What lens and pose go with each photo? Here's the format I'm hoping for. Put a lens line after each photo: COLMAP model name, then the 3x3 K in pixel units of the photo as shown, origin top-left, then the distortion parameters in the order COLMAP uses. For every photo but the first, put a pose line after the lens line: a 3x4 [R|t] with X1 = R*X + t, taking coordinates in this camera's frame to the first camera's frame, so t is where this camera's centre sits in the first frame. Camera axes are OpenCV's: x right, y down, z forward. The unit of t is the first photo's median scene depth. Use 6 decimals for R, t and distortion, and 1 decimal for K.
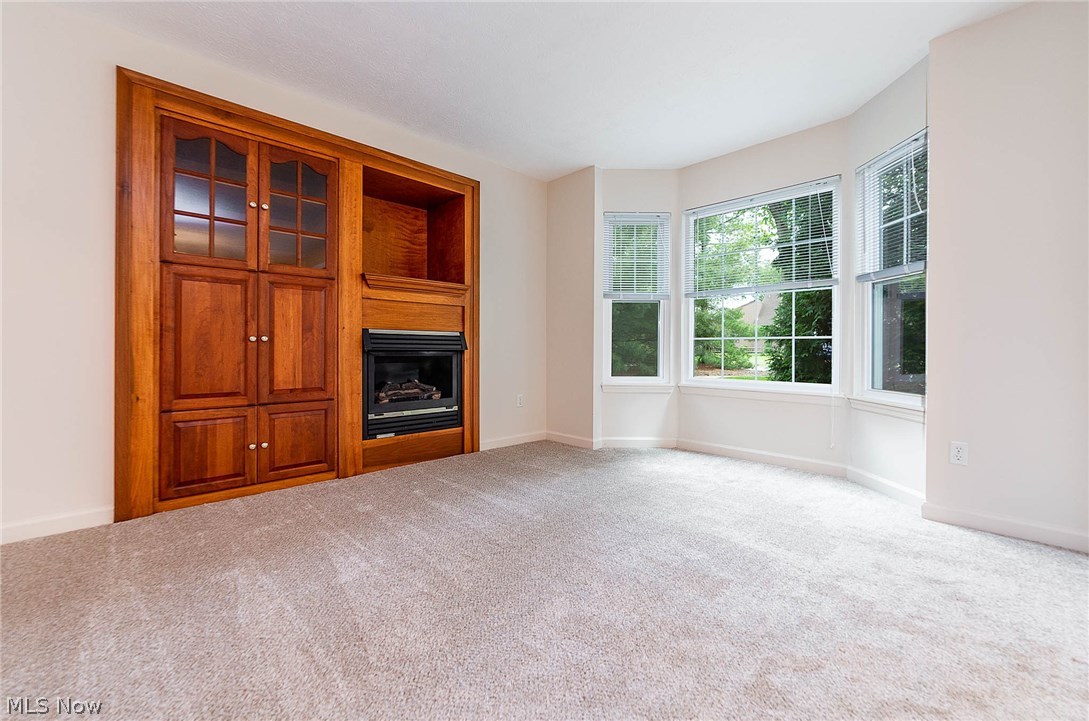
lens RADIAL K [[467.0, 0, 545.3], [0, 467.0, 353.5], [0, 0, 1]] dist [0.004657, 0.000302]
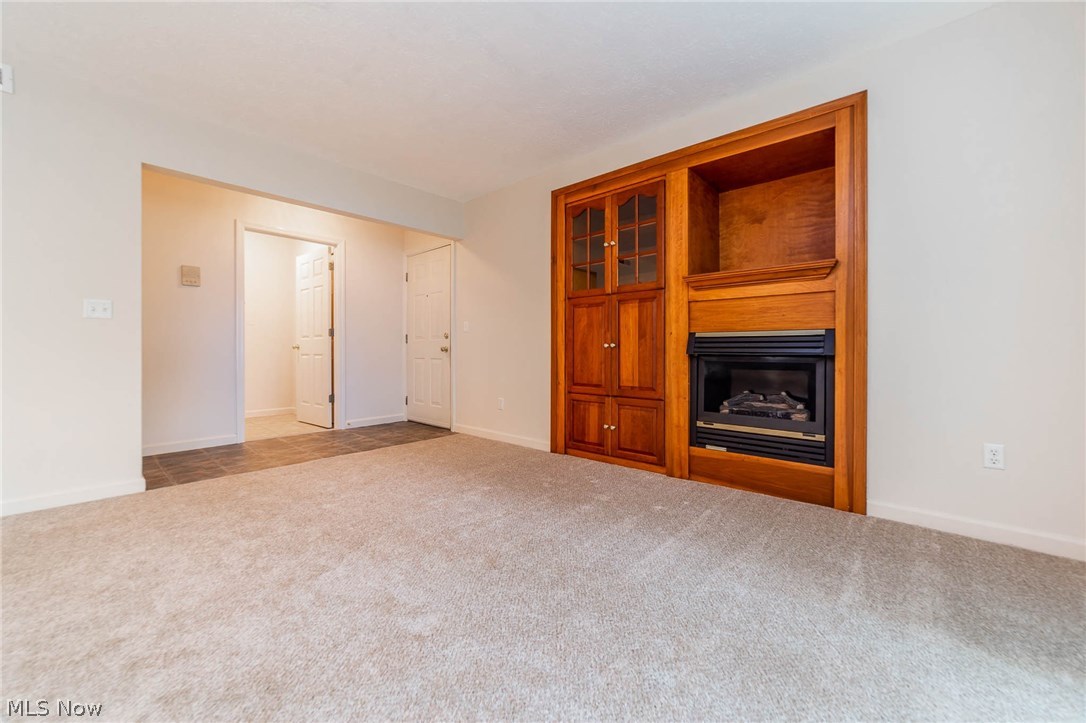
lens RADIAL K [[425.9, 0, 544.1], [0, 425.9, 354.6], [0, 0, 1]] dist [-0.003973, 0.001287]
pose [[0.077336, 0.006102, -0.996986, 0.505362], [-0.009517, 0.999940, 0.005382, -0.009393], [0.996960, 0.009073, 0.077389, 0.653628]]
